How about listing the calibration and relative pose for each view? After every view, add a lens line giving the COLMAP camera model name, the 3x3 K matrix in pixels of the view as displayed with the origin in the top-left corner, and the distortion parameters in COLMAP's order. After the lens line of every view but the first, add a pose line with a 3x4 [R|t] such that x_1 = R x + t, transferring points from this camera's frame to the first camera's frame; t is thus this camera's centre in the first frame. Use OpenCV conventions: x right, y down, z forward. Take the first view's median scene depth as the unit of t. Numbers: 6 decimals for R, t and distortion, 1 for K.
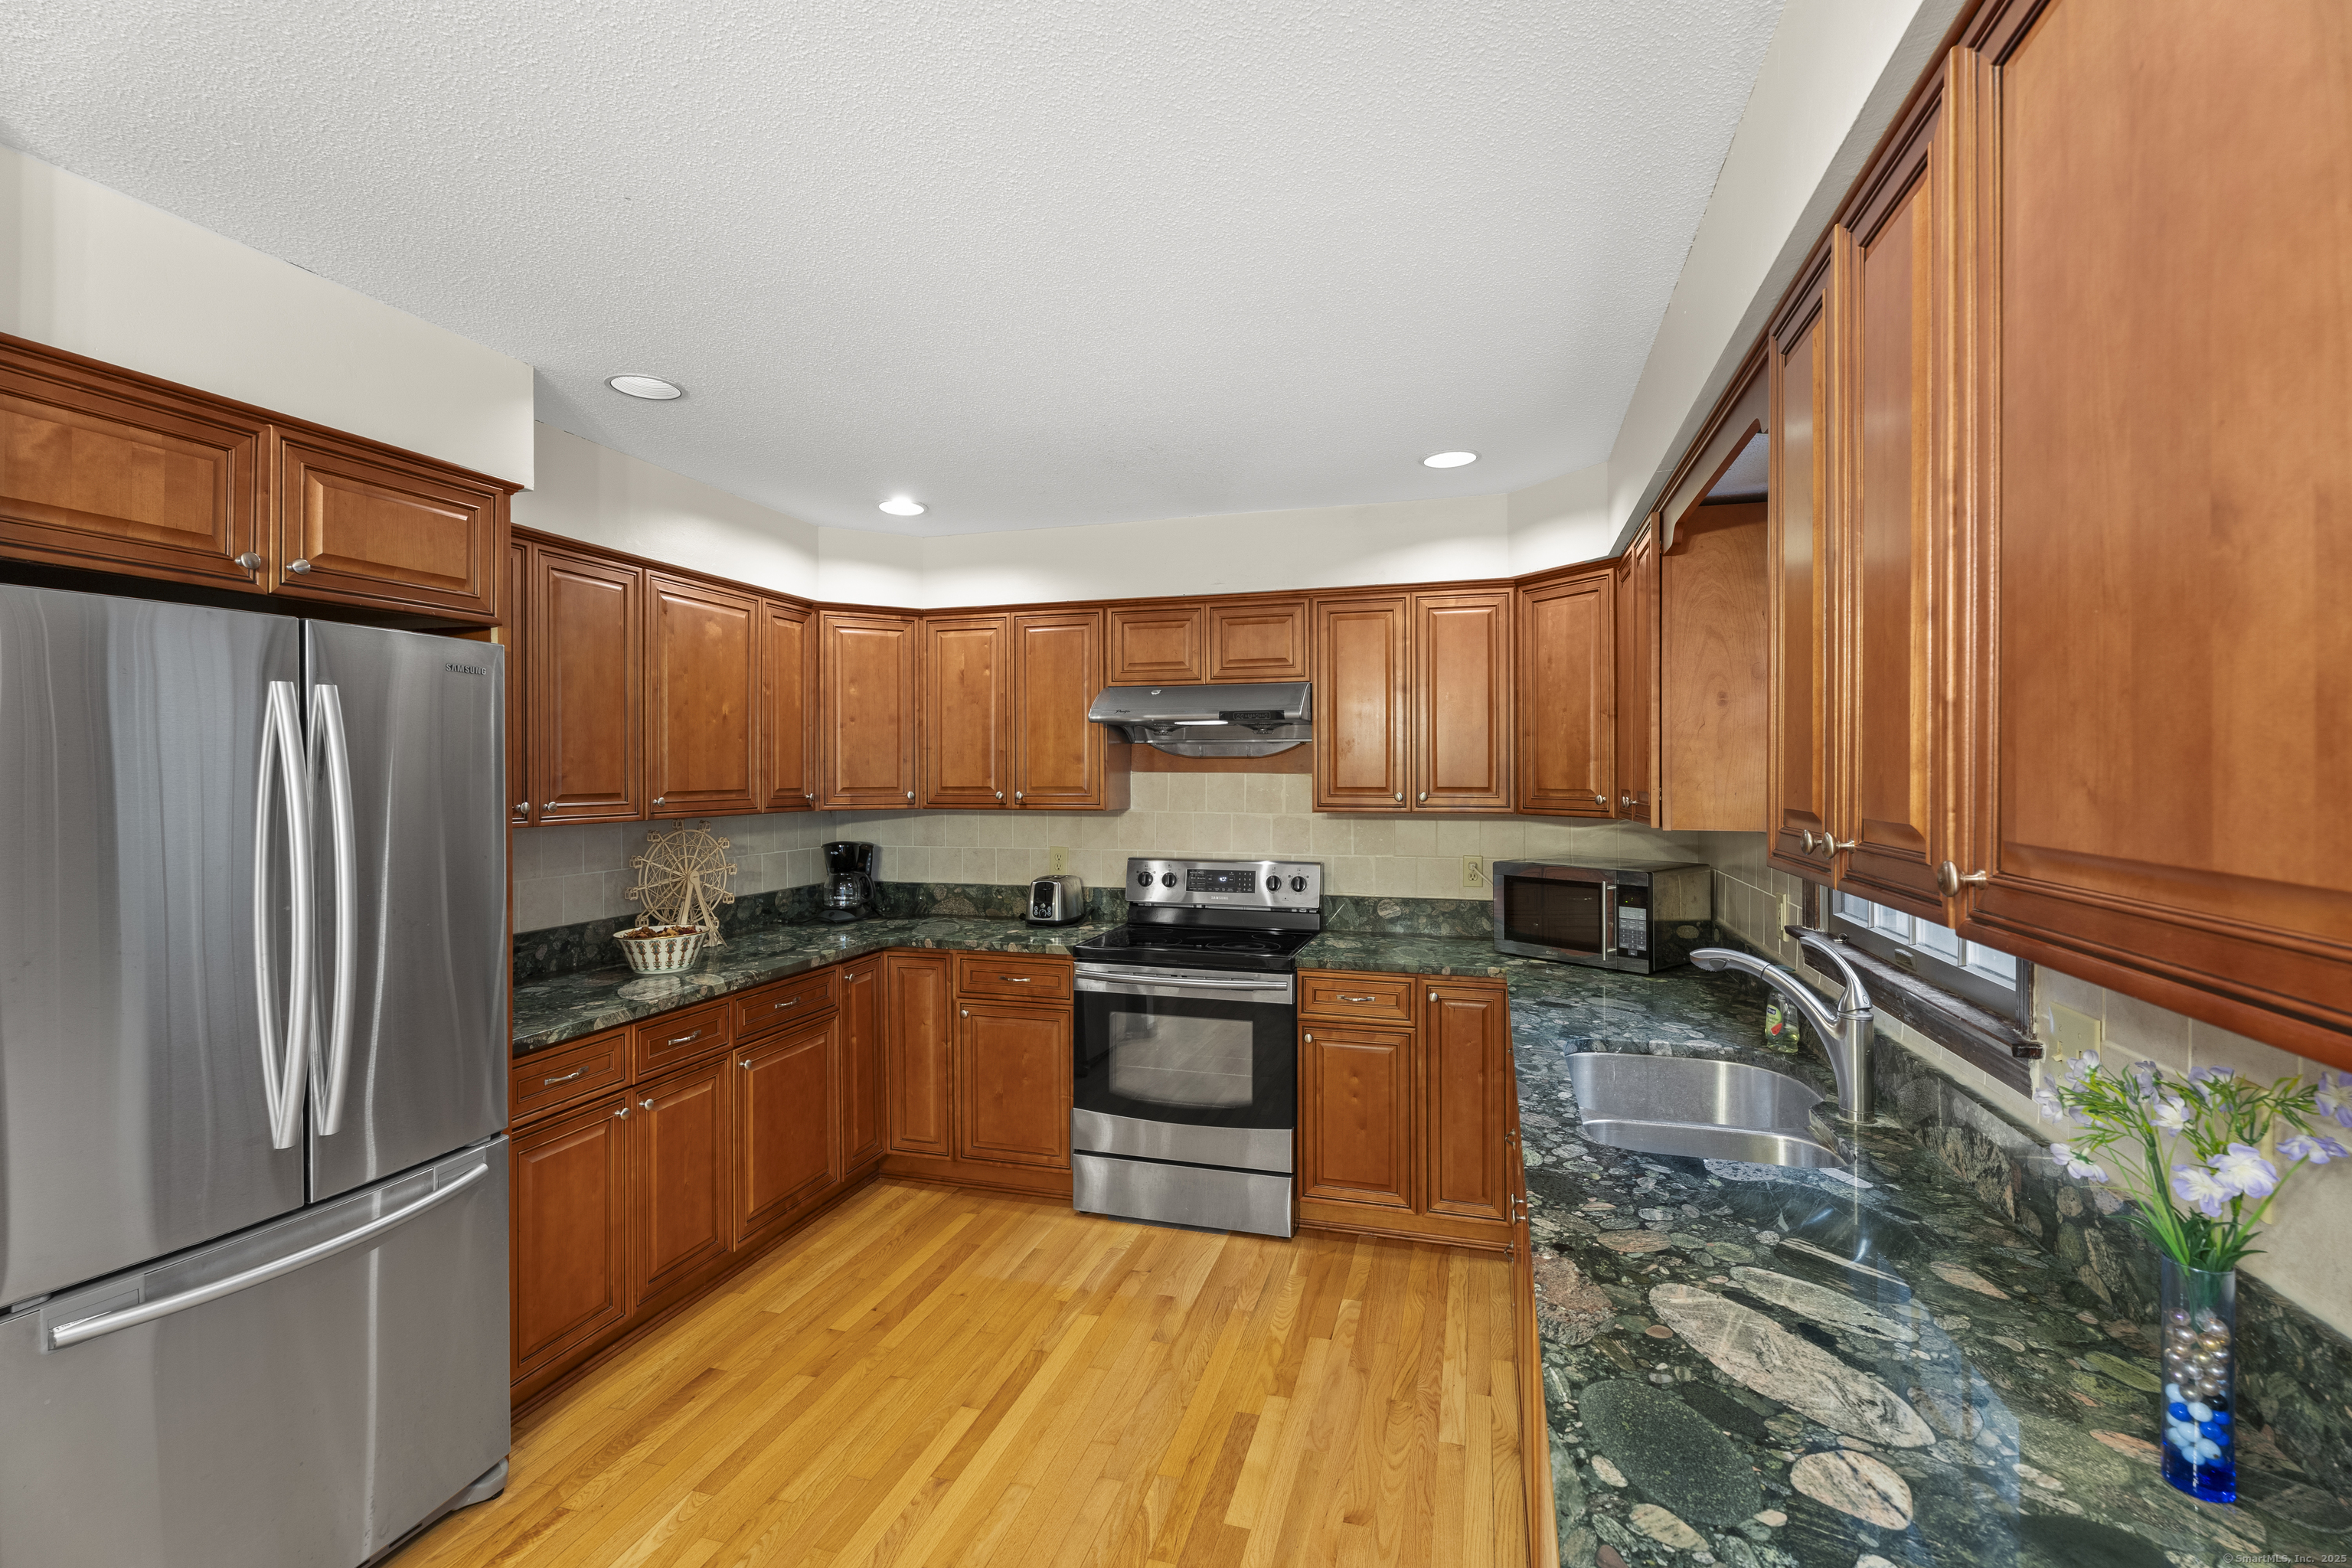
lens RADIAL K [[1052.1, 0, 1169.2], [0, 1052.1, 767.2], [0, 0, 1]] dist [0.001333, -0.000123]
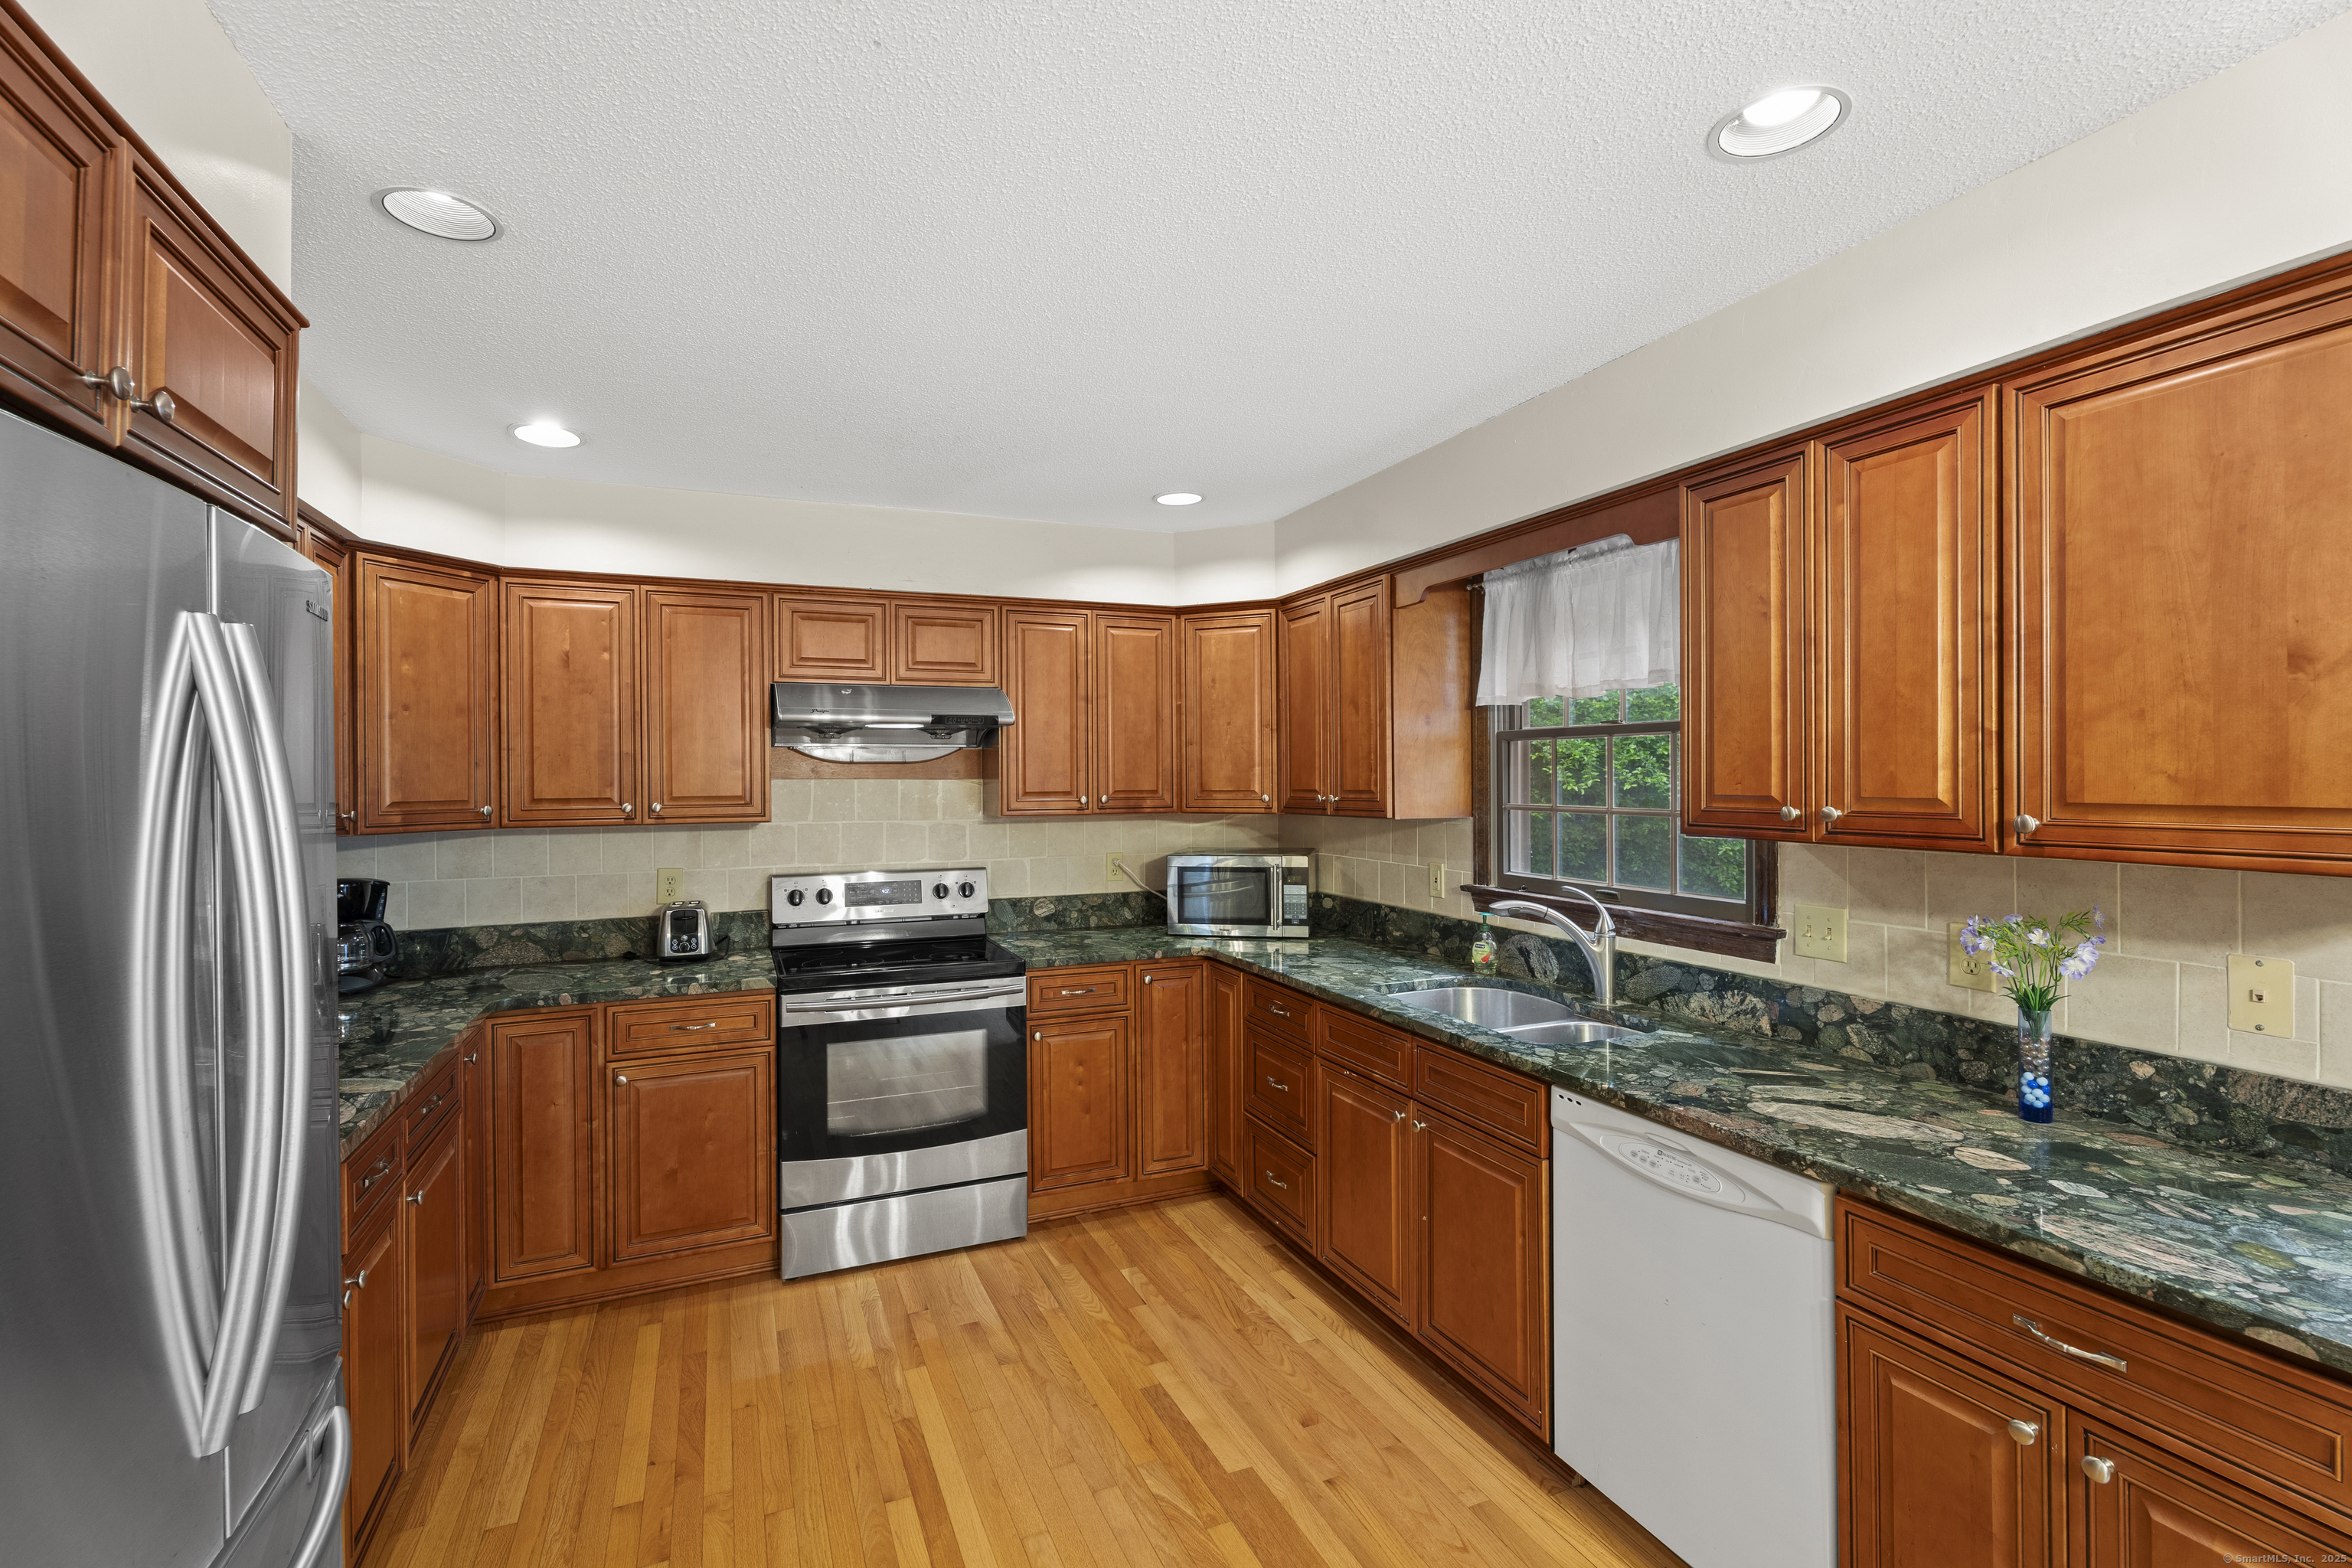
lens RADIAL K [[1047.4, 0, 1167.3], [0, 1047.4, 773.0], [0, 0, 1]] dist [0.000912, 0.001650]
pose [[0.770656, -0.001693, 0.637249, -0.432702], [0.003397, 0.999993, -0.001452, 0.002835], [-0.637242, 0.003283, 0.770657, 0.135886]]
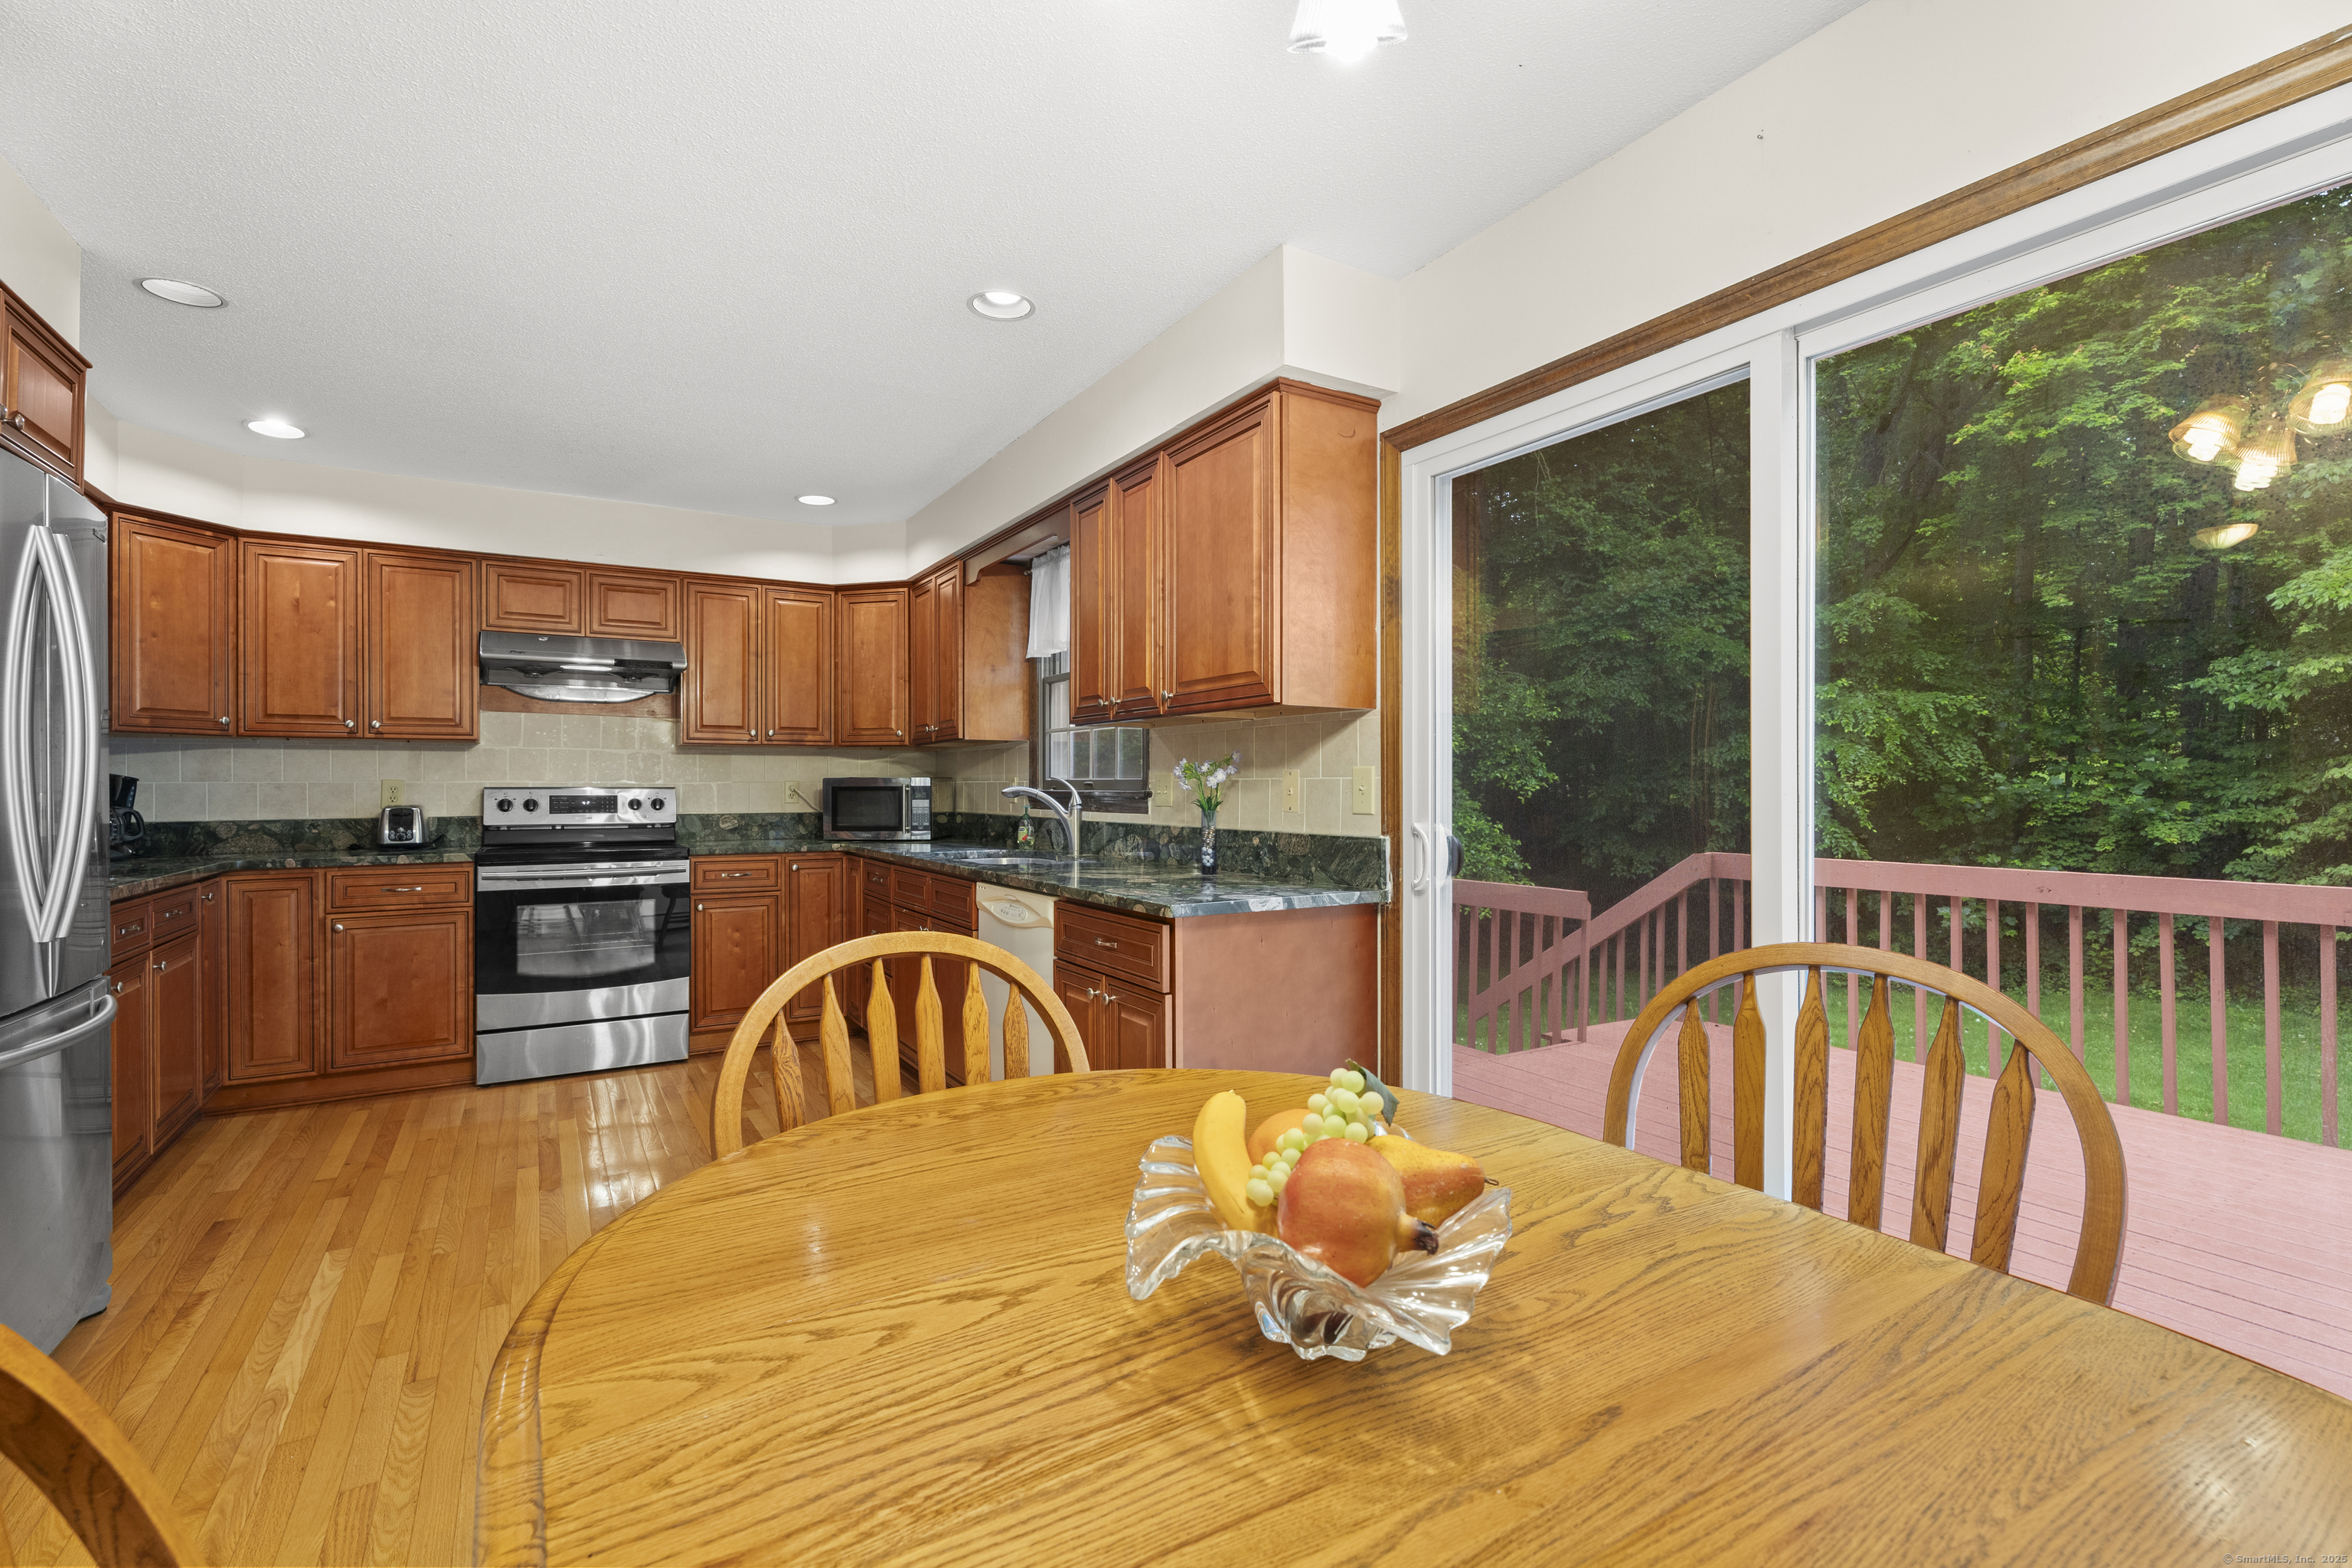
lens RADIAL K [[1044.7, 0, 1168.7], [0, 1044.7, 781.4], [0, 0, 1]] dist [0.004541, -0.002354]
pose [[0.672491, 0.003754, 0.740096, -0.463235], [-0.001842, 0.999993, -0.003399, 0.103188], [-0.740103, 0.000923, 0.672493, -0.341531]]
